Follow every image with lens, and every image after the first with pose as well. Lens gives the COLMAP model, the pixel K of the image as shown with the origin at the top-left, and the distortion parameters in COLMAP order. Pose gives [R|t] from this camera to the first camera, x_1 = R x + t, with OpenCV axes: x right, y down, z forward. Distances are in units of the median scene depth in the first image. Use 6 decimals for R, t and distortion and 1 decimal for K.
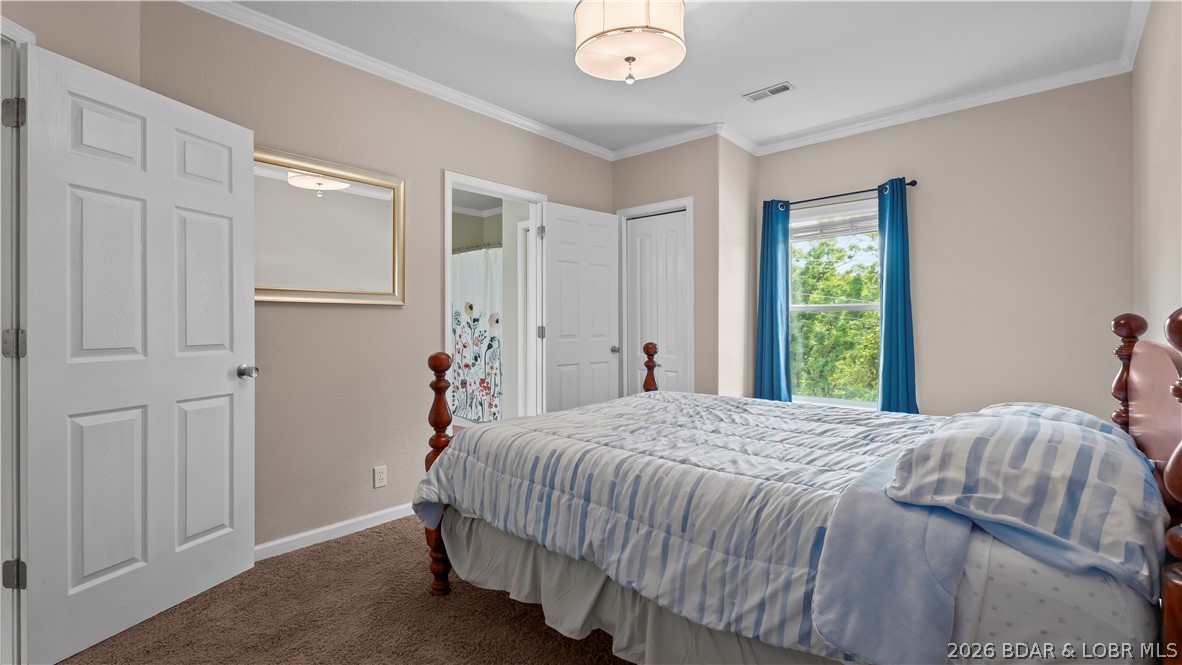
lens RADIAL K [[522.4, 0, 589.8], [0, 522.4, 331.3], [0, 0, 1]] dist [0.001753, 0.000268]
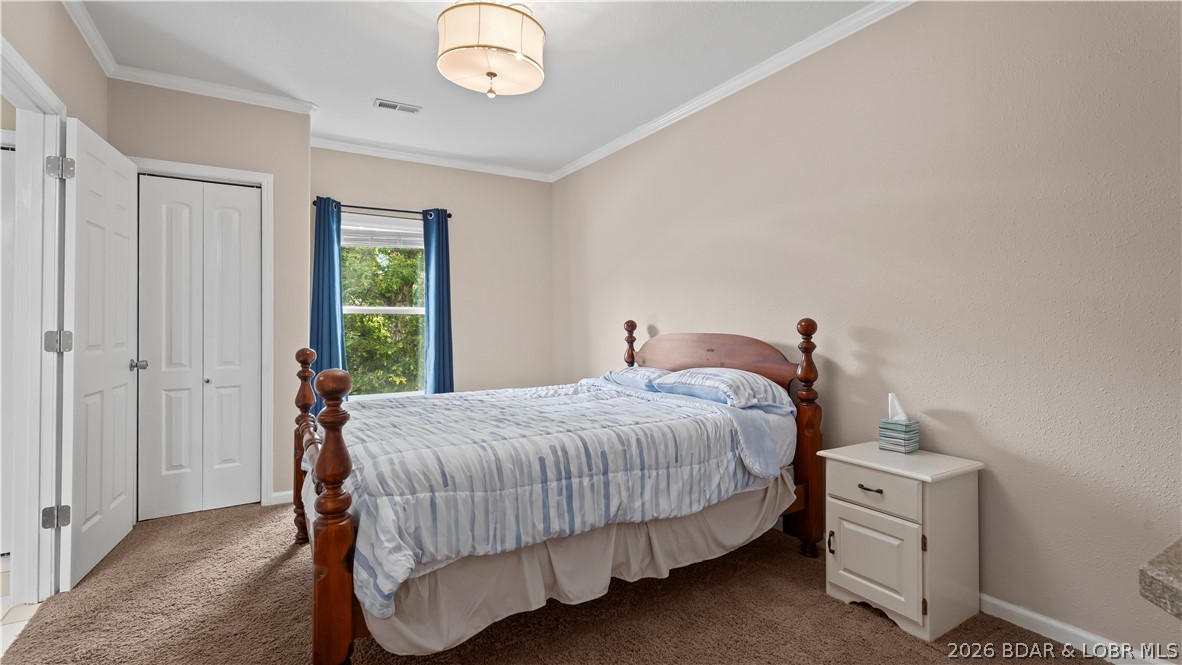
lens RADIAL K [[525.4, 0, 592.2], [0, 525.4, 323.4], [0, 0, 1]] dist [-0.001364, -0.000200]
pose [[0.291302, 0.001617, 0.956630, -0.437009], [0.015653, 0.999857, -0.006457, -0.004703], [-0.956503, 0.016855, 0.291235, 0.252527]]
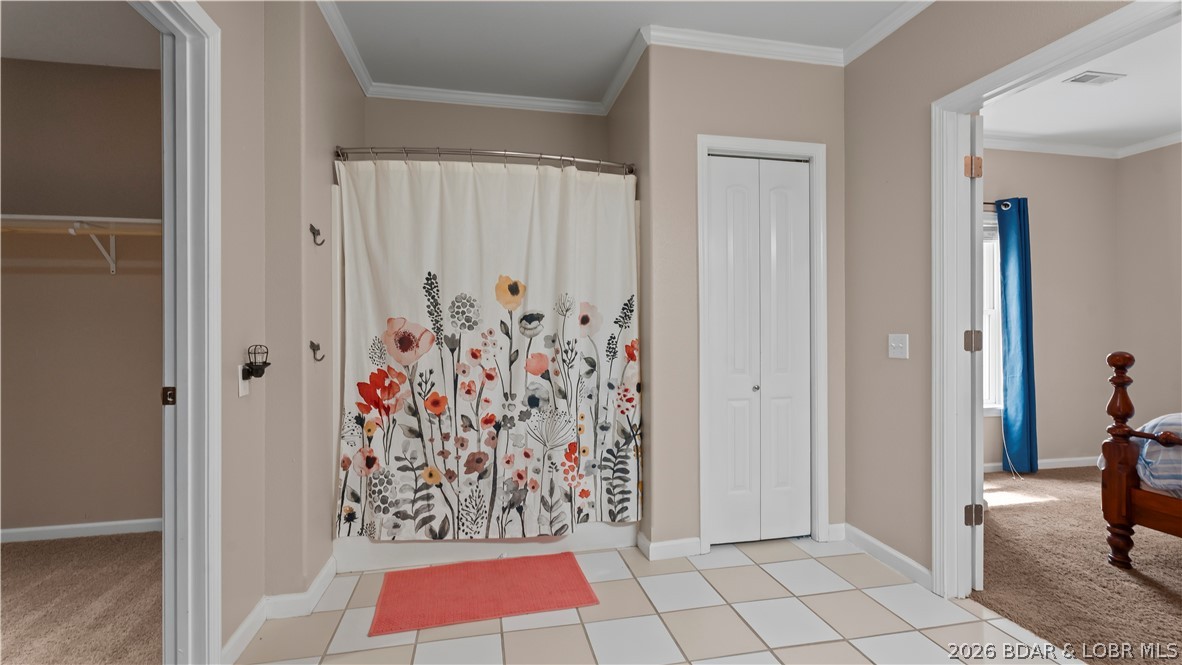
lens RADIAL K [[518.2, 0, 588.8], [0, 518.2, 349.1], [0, 0, 1]] dist [-0.001589, -0.000132]
pose [[0.605376, -0.022535, 0.795621, -0.730816], [0.011387, 0.999742, 0.019651, -0.002942], [-0.795858, -0.002836, 0.605476, 0.916769]]
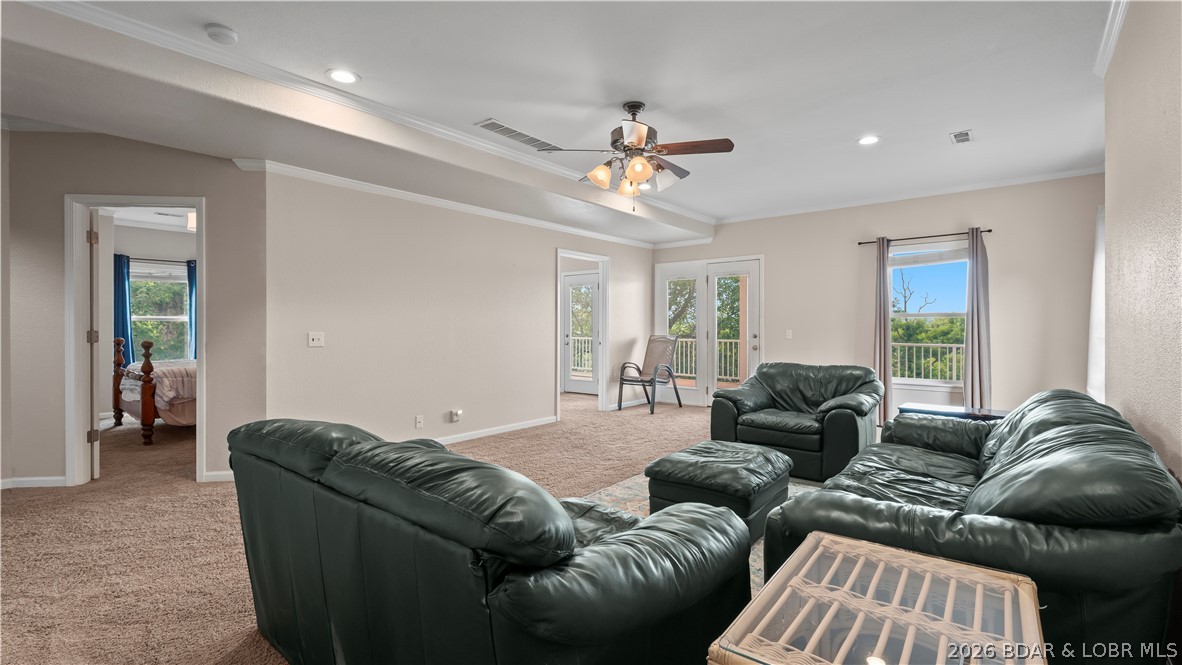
lens RADIAL K [[522.4, 0, 589.8], [0, 522.4, 331.3], [0, 0, 1]] dist [0.001753, 0.000268]
pose [[-0.027591, -0.005943, 0.999602, -1.380846], [0.013133, 0.999894, 0.006307, 0.007144], [-0.999533, 0.013302, -0.027510, -0.462286]]
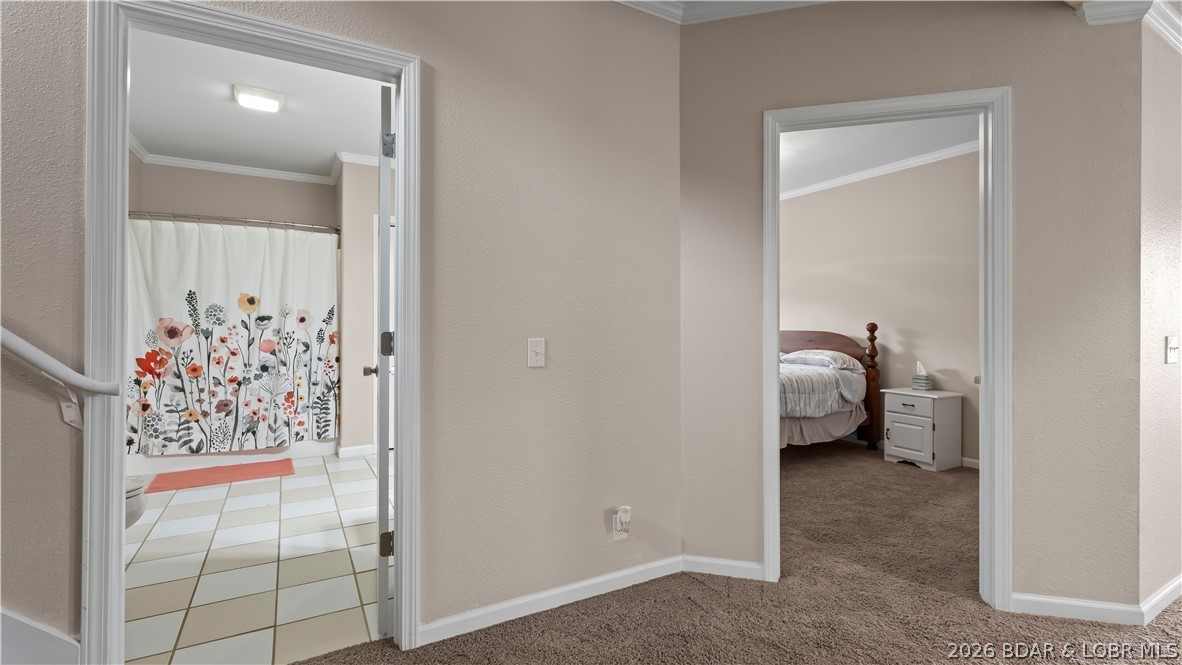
lens RADIAL K [[522.4, 0, 589.8], [0, 522.4, 331.3], [0, 0, 1]] dist [0.001753, 0.000268]
pose [[0.325372, -0.008346, 0.945549, -1.047617], [0.008080, 0.999949, 0.006046, -0.003994], [-0.945552, 0.005673, 0.325423, 0.401664]]
